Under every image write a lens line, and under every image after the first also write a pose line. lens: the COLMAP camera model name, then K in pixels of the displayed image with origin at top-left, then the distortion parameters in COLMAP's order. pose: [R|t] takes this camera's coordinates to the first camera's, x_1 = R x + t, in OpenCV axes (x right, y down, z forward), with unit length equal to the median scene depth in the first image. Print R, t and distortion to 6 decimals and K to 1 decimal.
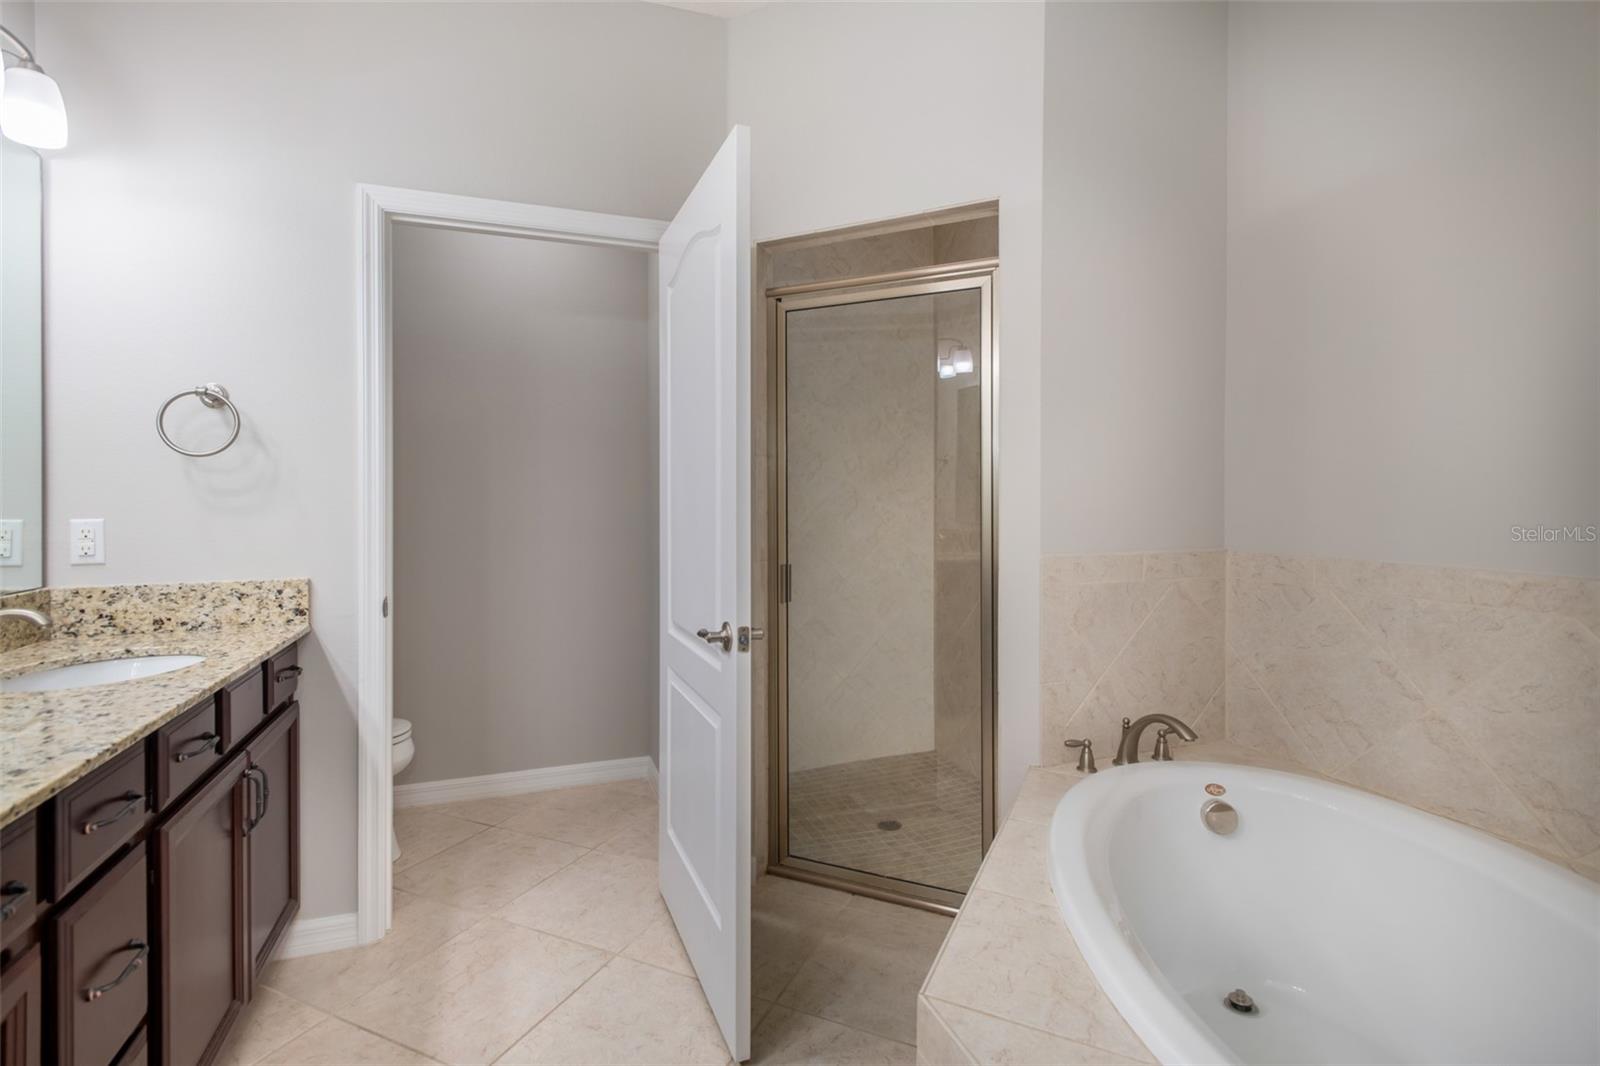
lens RADIAL K [[768.7, 0, 803.8], [0, 768.7, 508.9], [0, 0, 1]] dist [0.013729, -0.001536]
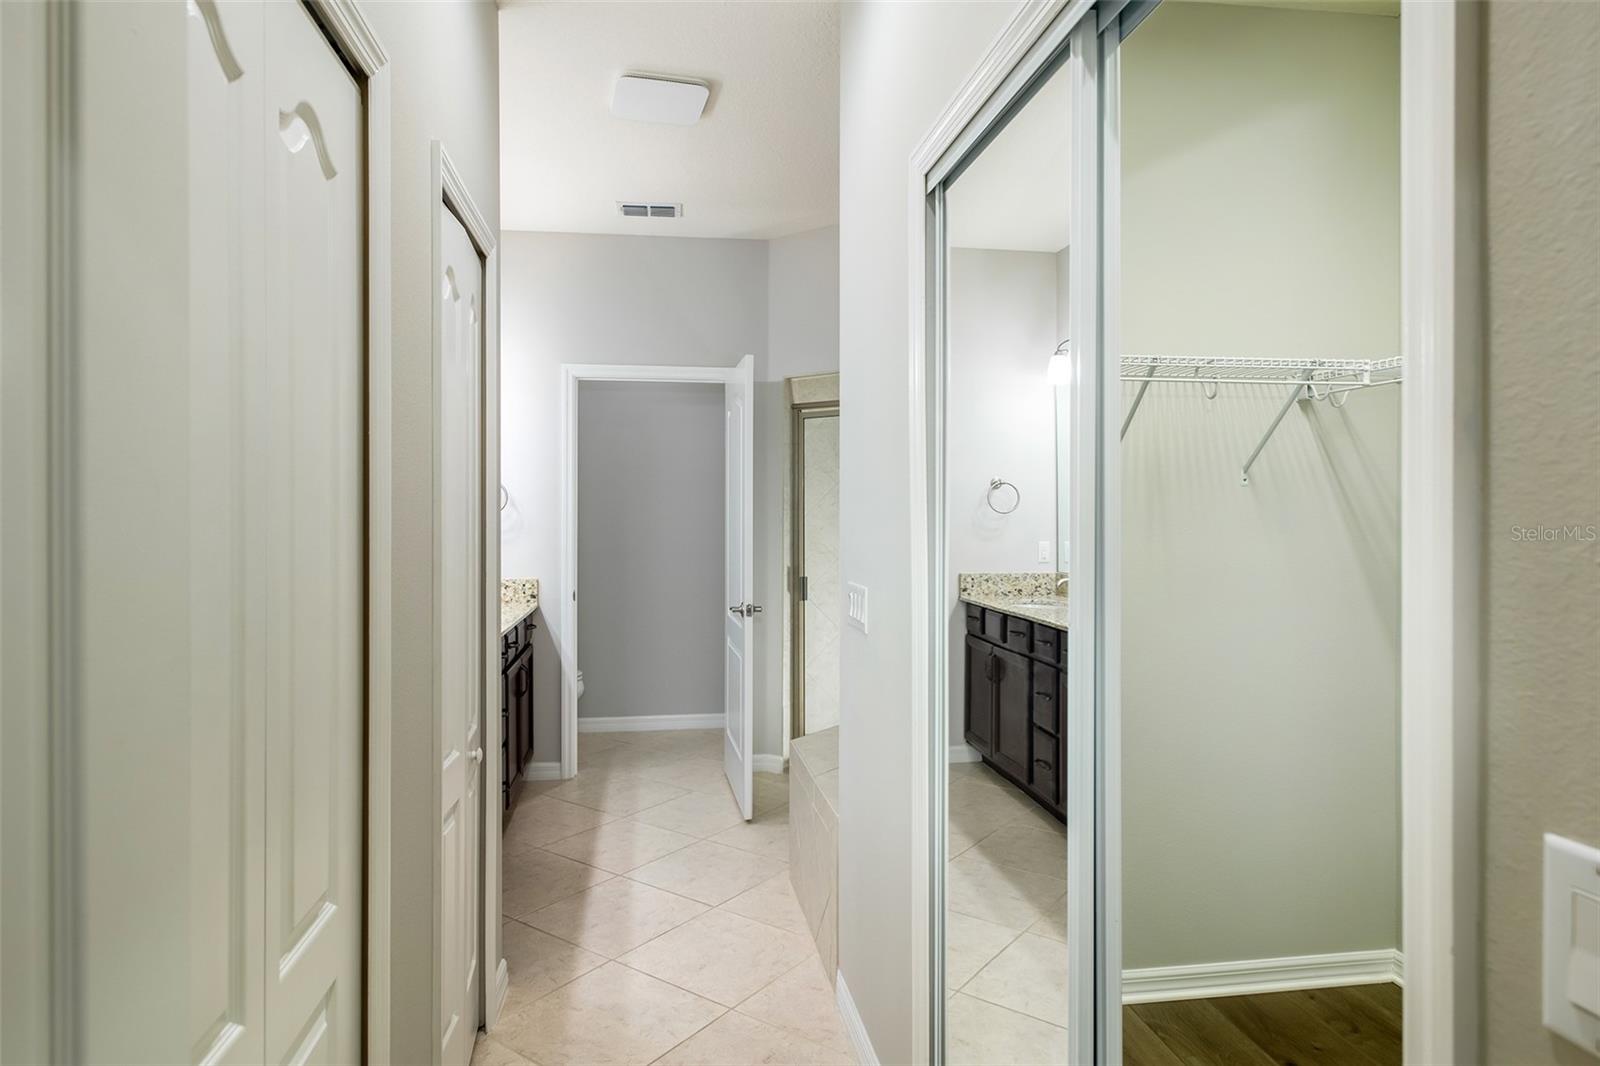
lens RADIAL K [[897.0, 0, 797.6], [0, 897.0, 528.9], [0, 0, 1]] dist [-0.001285, 0.000066]
pose [[0.980642, 0.004459, -0.195756, 0.395938], [-0.003760, 0.999985, 0.003942, -0.040575], [0.195771, -0.003129, 0.980645, -0.995582]]
